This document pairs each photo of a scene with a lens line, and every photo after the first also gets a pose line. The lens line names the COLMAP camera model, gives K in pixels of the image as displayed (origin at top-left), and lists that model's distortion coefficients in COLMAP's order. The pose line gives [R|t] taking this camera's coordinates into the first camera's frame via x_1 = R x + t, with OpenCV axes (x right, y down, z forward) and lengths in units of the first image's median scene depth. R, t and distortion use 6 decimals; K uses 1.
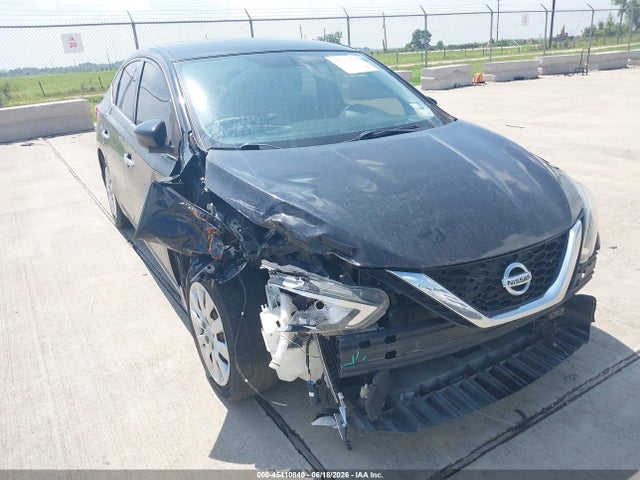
lens RADIAL K [[511.7, 0, 321.7], [0, 511.7, 242.6], [0, 0, 1]] dist [0.027953, -0.016469]
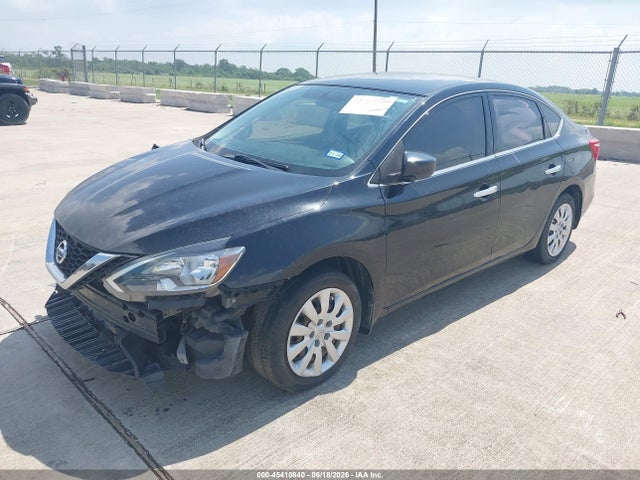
lens RADIAL K [[511.7, 0, 319.0], [0, 511.7, 246.2], [0, 0, 1]] dist [0.027953, -0.016469]
pose [[0.214755, 0.367946, -0.904708, 1.571169], [-0.394341, 0.880124, 0.264341, -0.499544], [0.893519, 0.299995, 0.334107, 1.052424]]
